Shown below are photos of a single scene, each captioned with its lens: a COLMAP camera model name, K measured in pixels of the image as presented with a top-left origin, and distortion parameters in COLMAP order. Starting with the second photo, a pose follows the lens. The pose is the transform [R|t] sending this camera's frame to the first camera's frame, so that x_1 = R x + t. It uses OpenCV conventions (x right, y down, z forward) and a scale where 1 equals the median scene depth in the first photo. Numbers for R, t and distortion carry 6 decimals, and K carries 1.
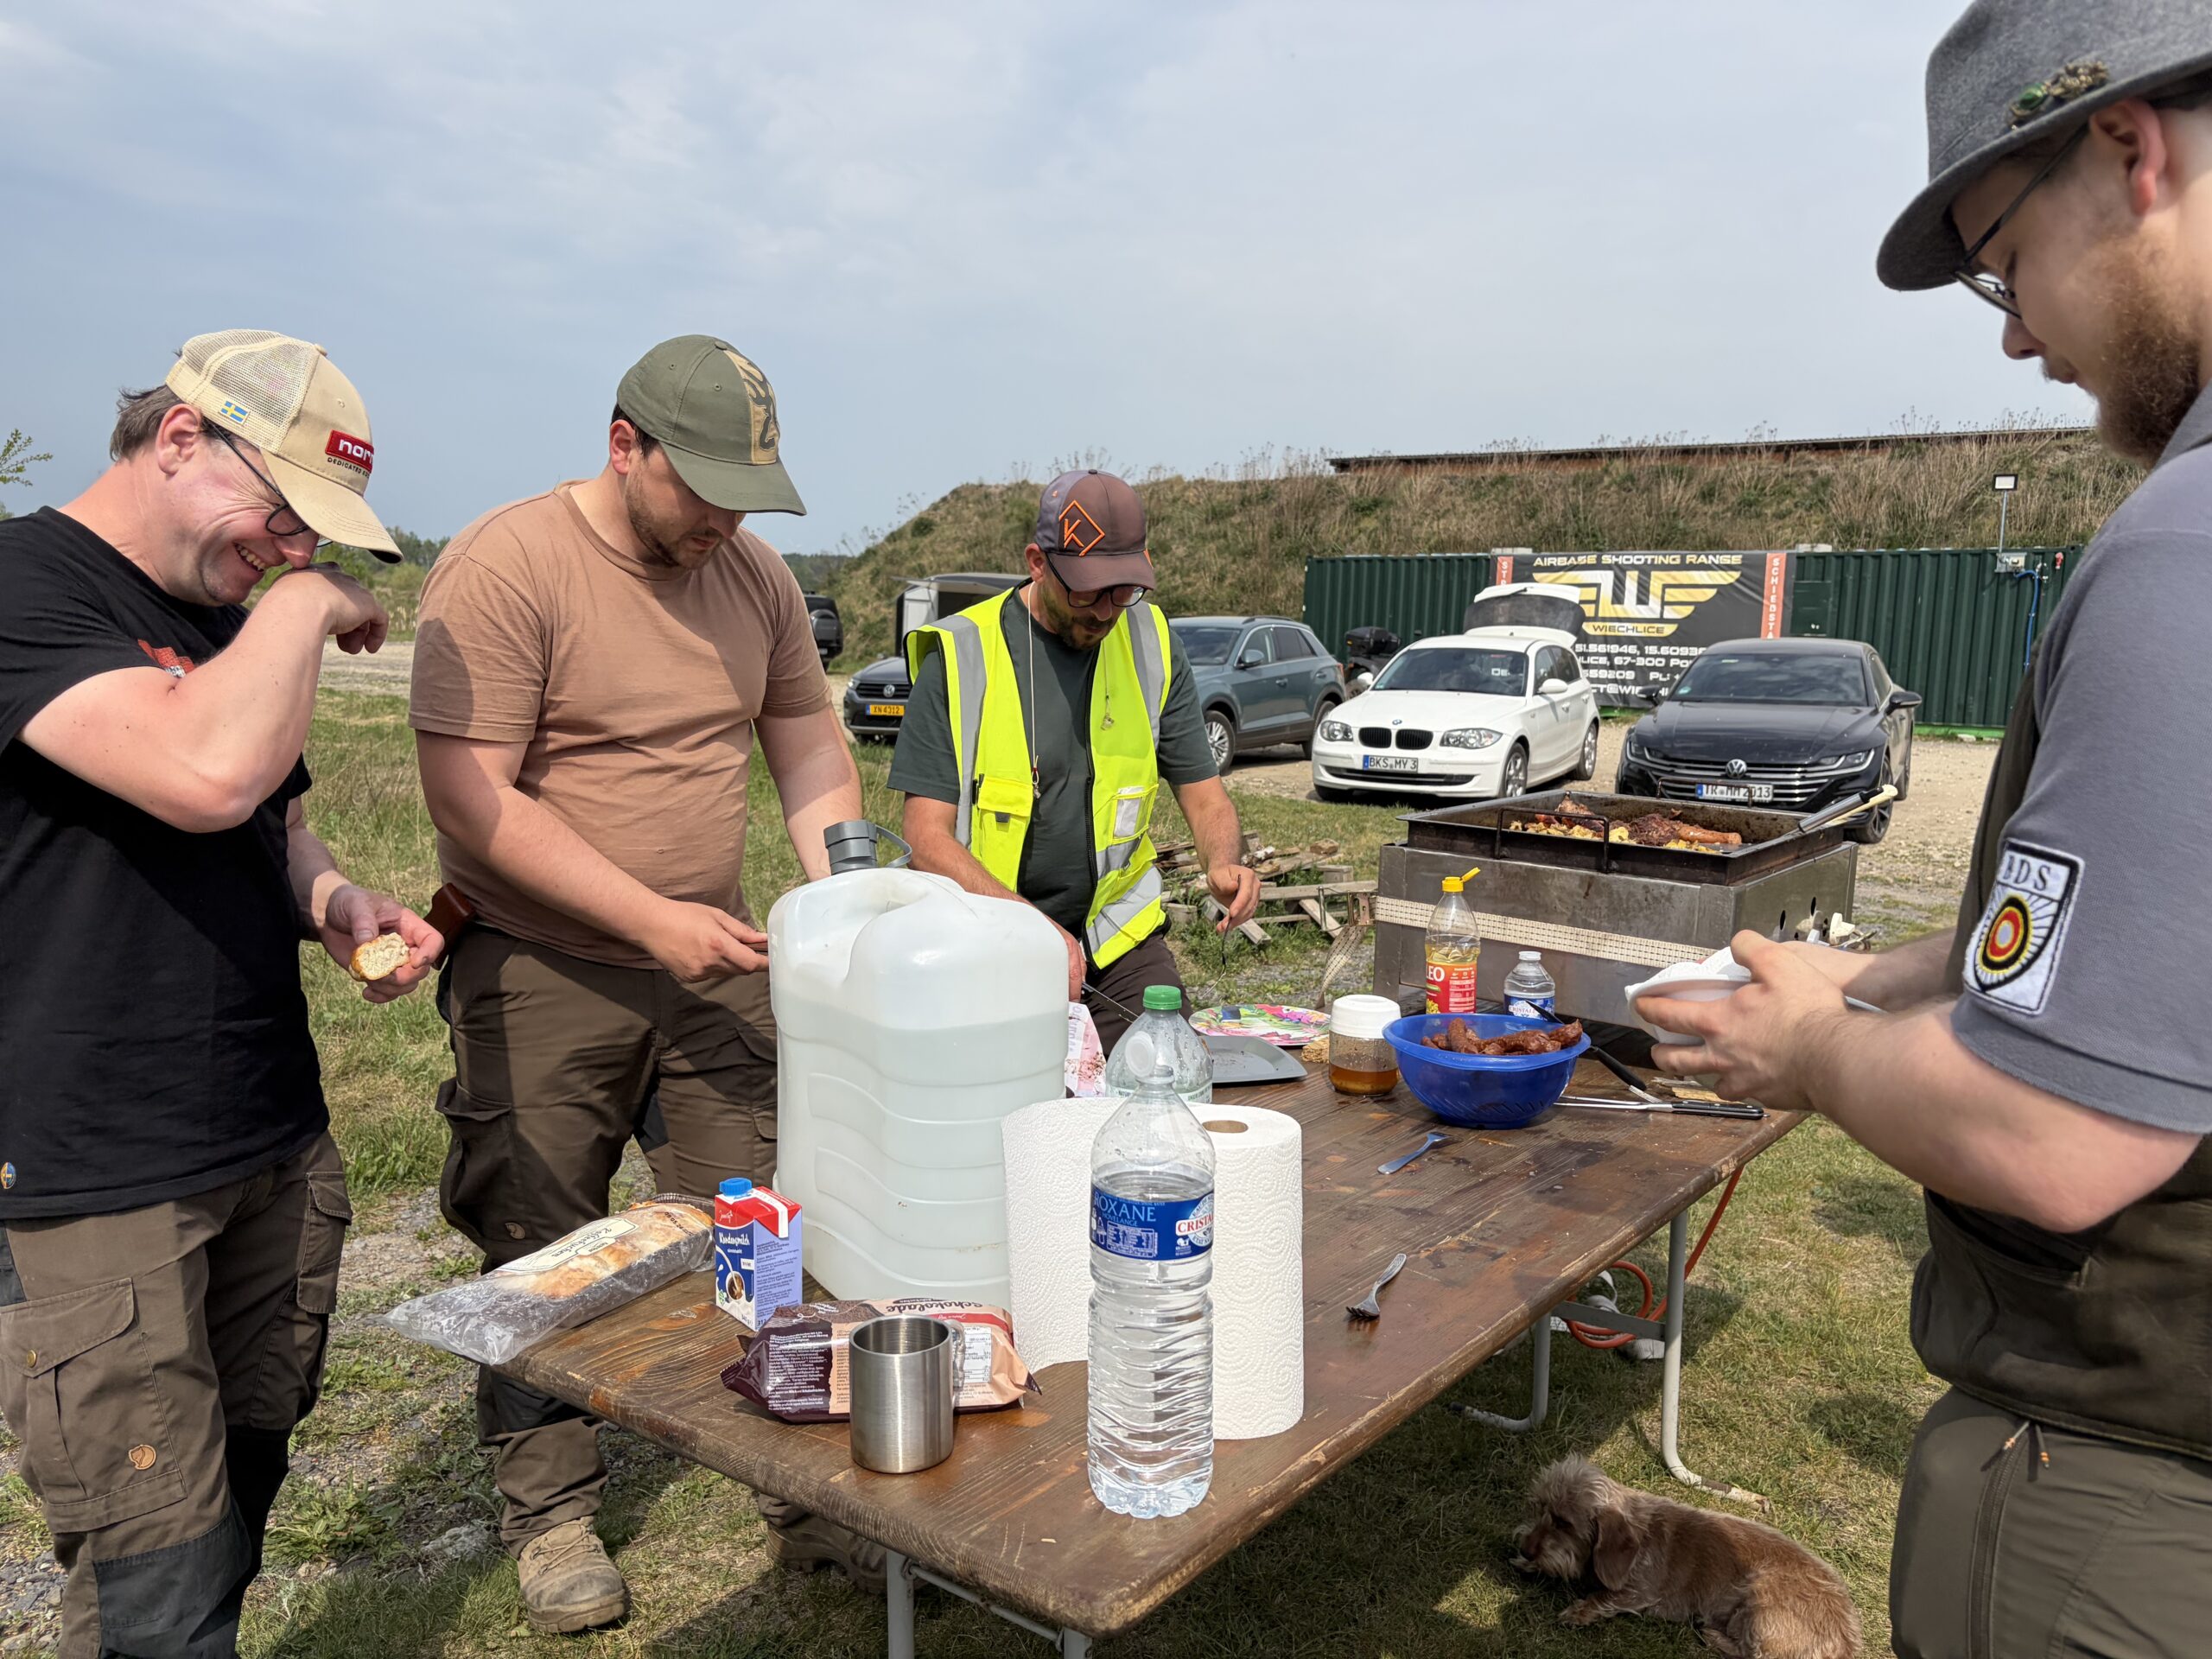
lens RADIAL K [[1659.9, 0, 1108.3], [0, 1659.9, 833.9], [0, 0, 1]] dist [-0.002628, -0.000418]
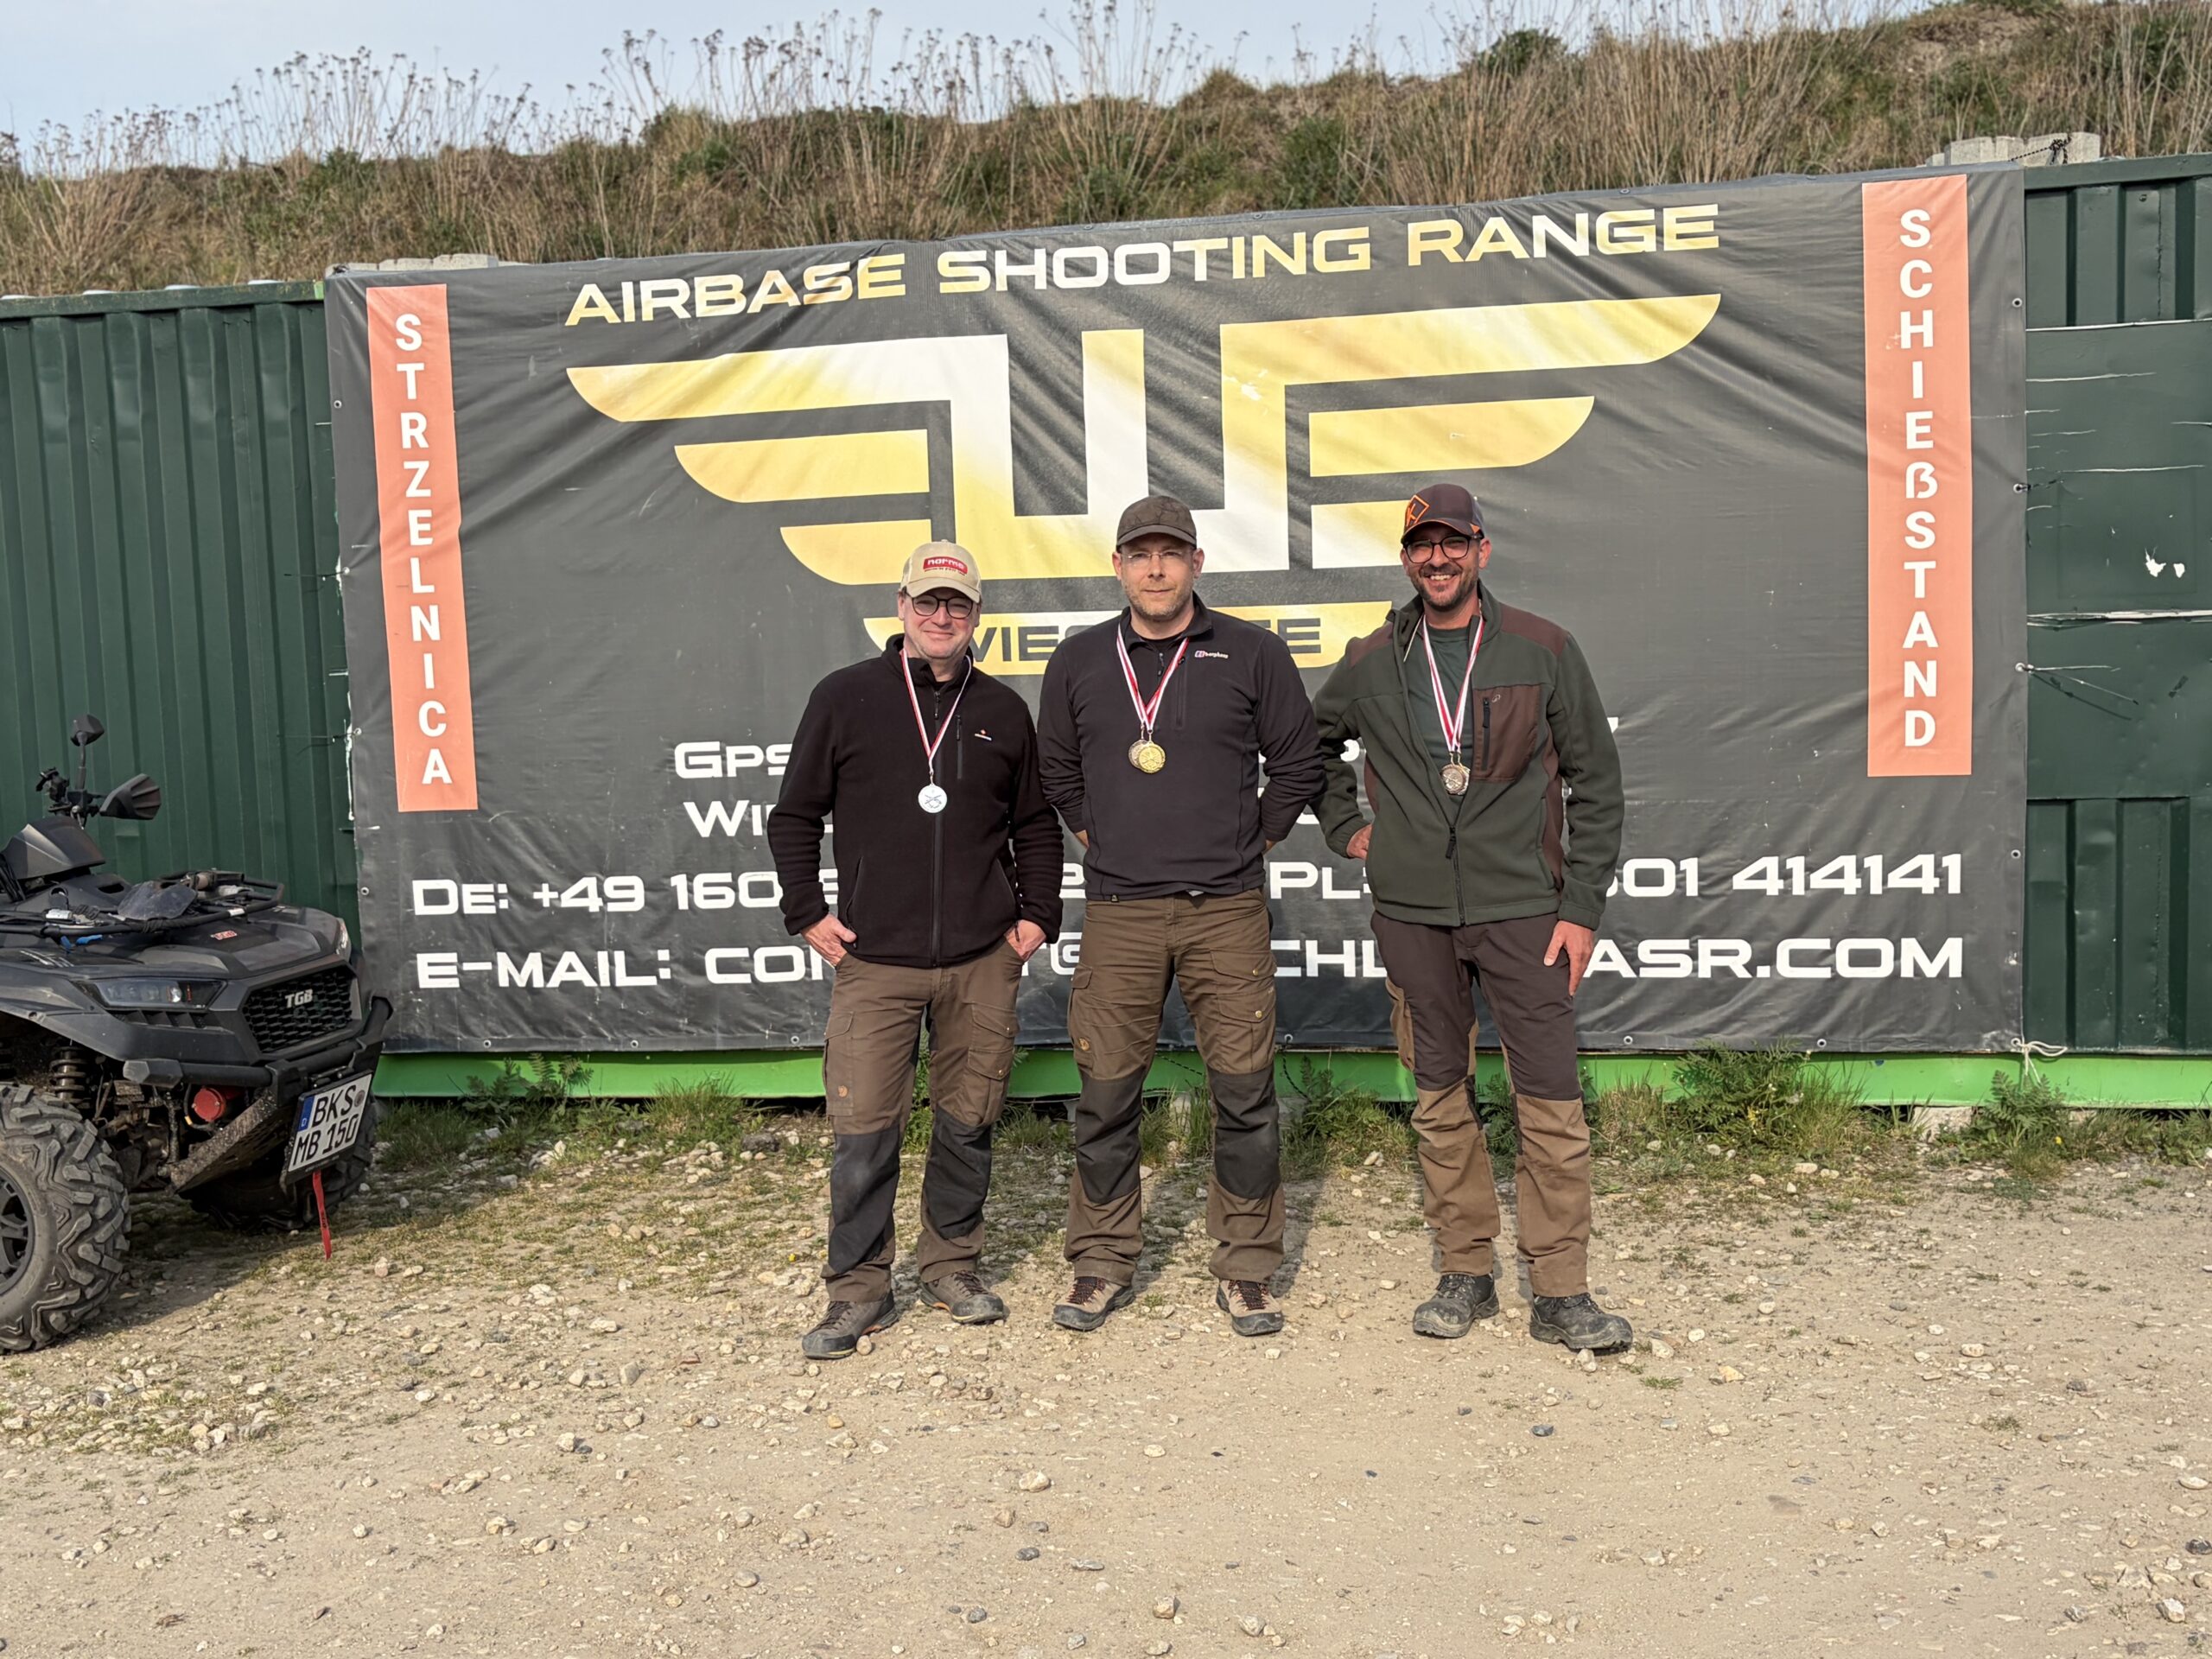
lens RADIAL K [[2410.4, 0, 1102.1], [0, 2410.4, 831.4], [0, 0, 1]] dist [-0.006625, 0.000000]
pose [[0.859690, -0.091521, 0.502550, 0.176423], [0.119800, 0.992503, -0.024190, -0.097287], [-0.496569, 0.081001, 0.864210, 0.779688]]
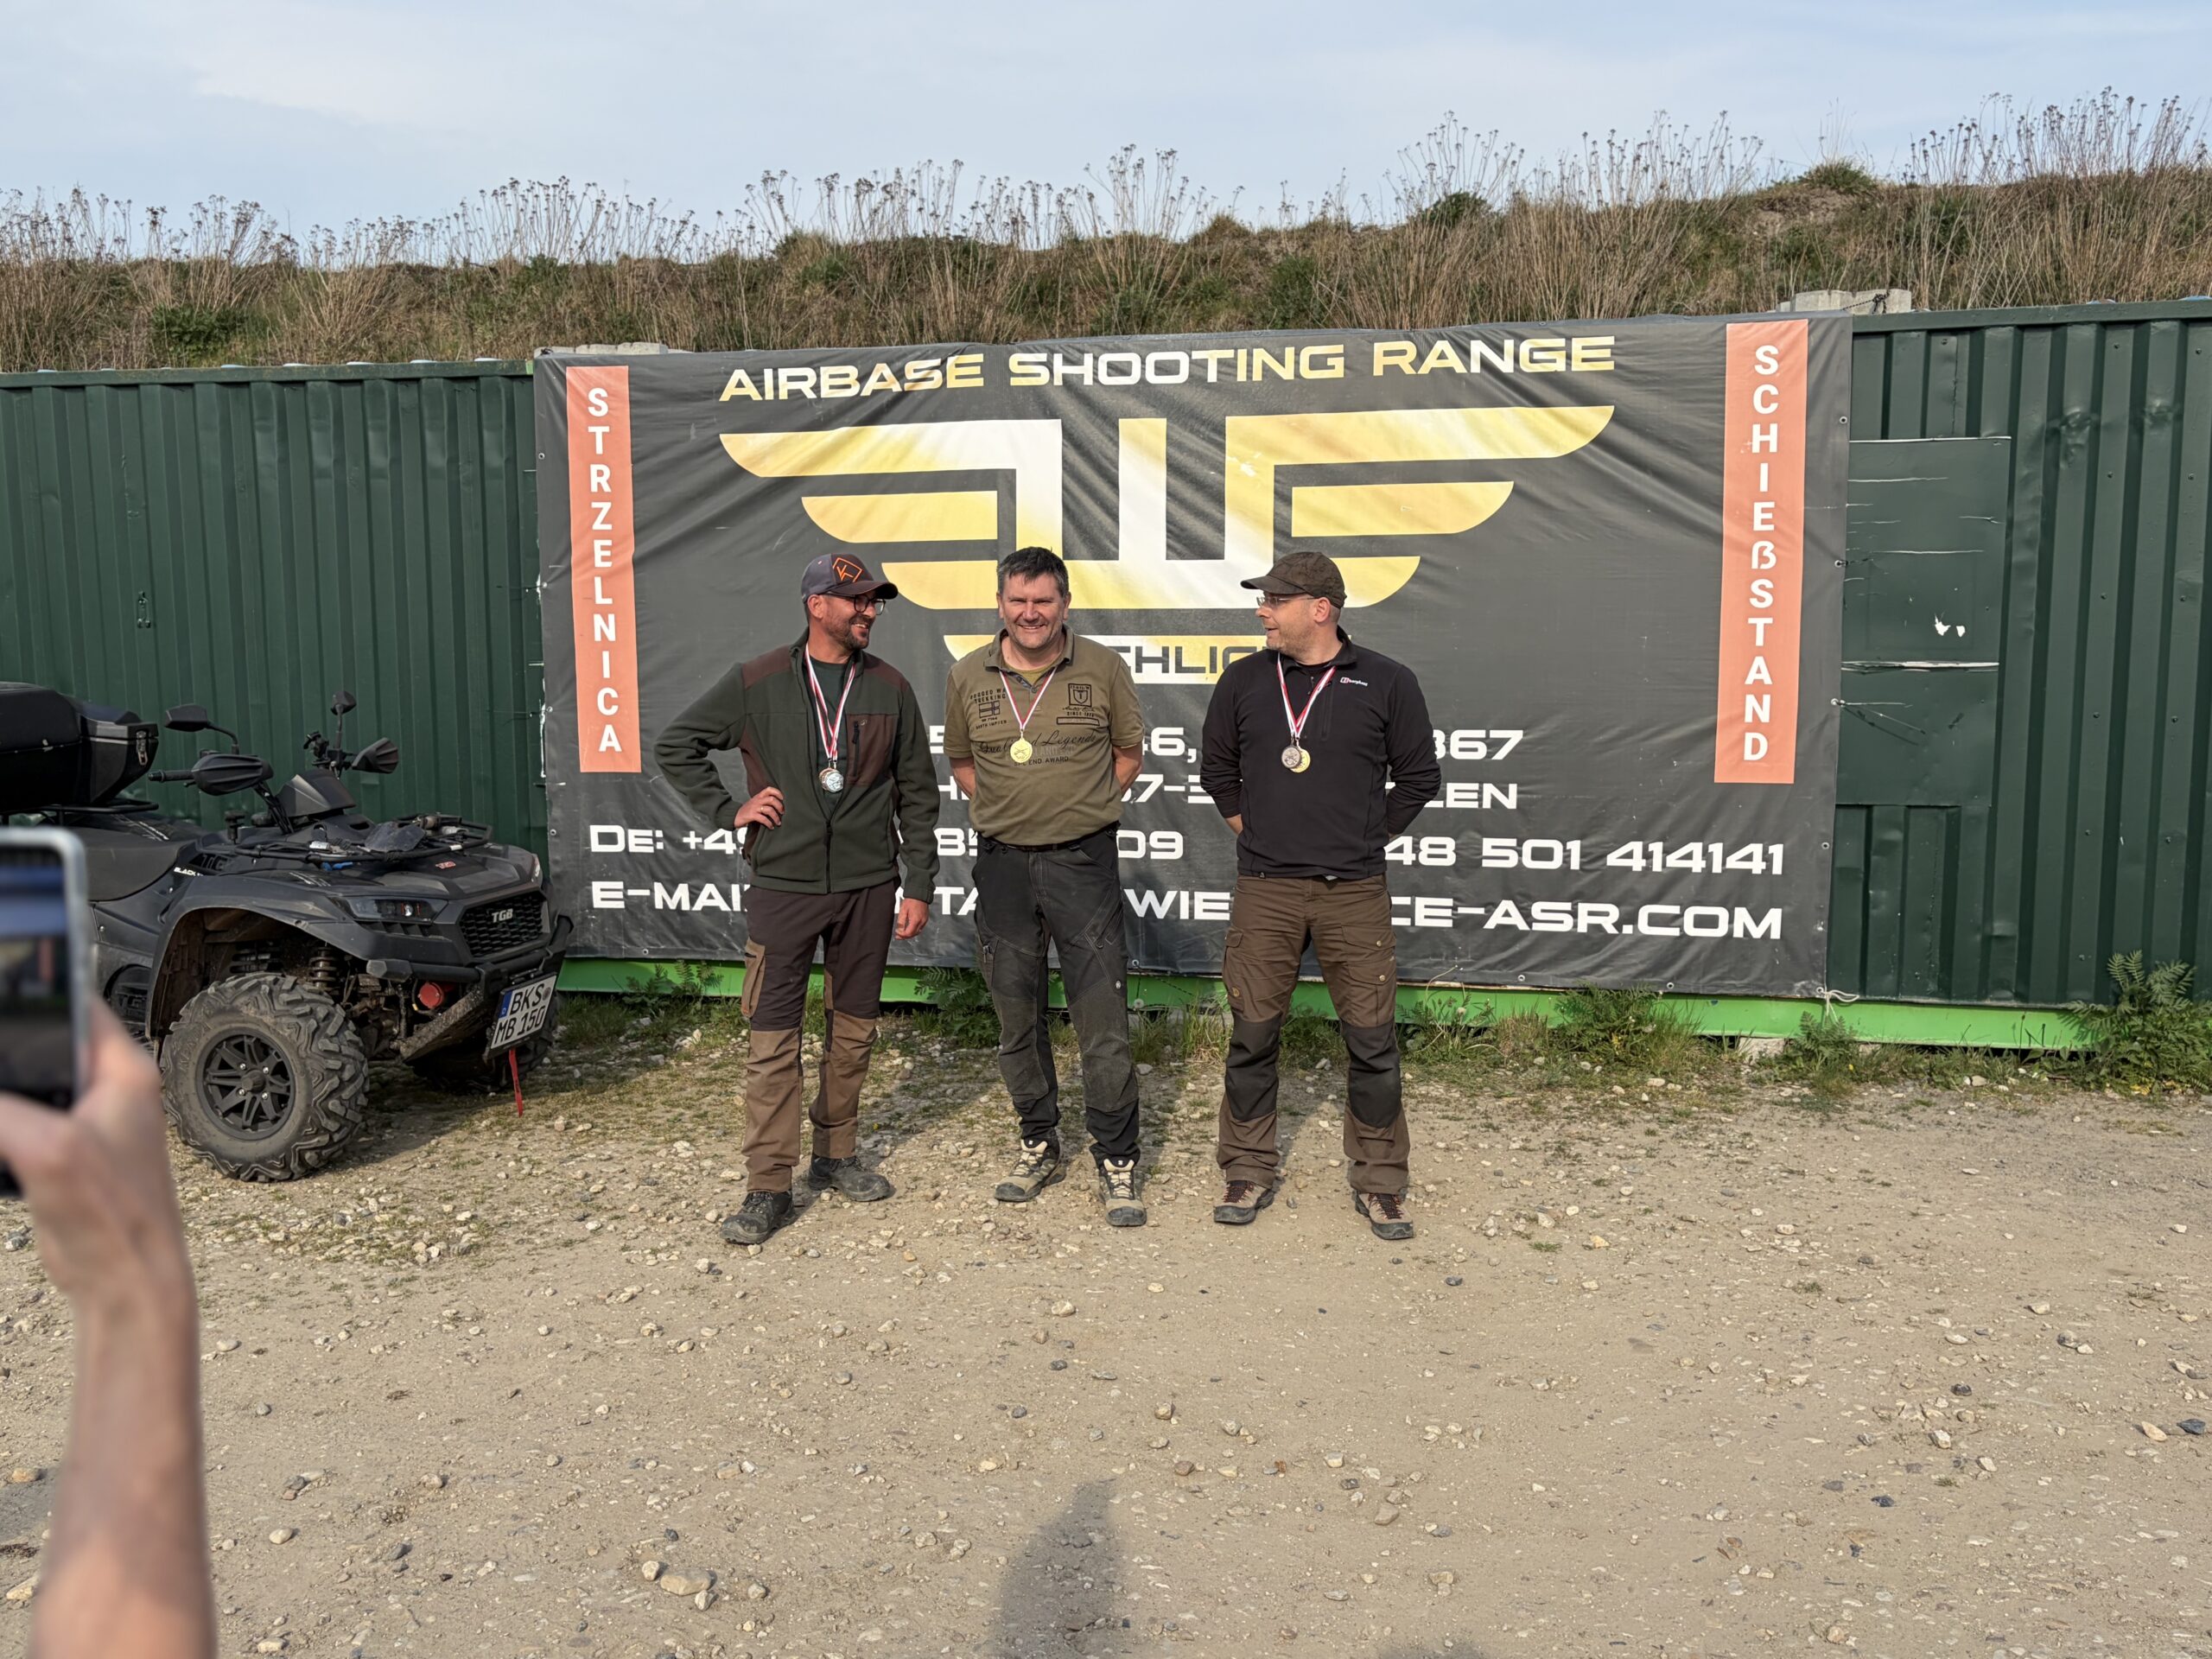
lens RADIAL K [[1850.0, 0, 1110.4], [0, 1850.0, 827.2], [0, 0, 1]] dist [-0.008916, 0.005276]
pose [[0.862279, -0.071656, 0.501338, 0.175555], [0.088012, 0.996079, -0.009008, -0.098375], [-0.498727, 0.051891, 0.865204, 0.781348]]
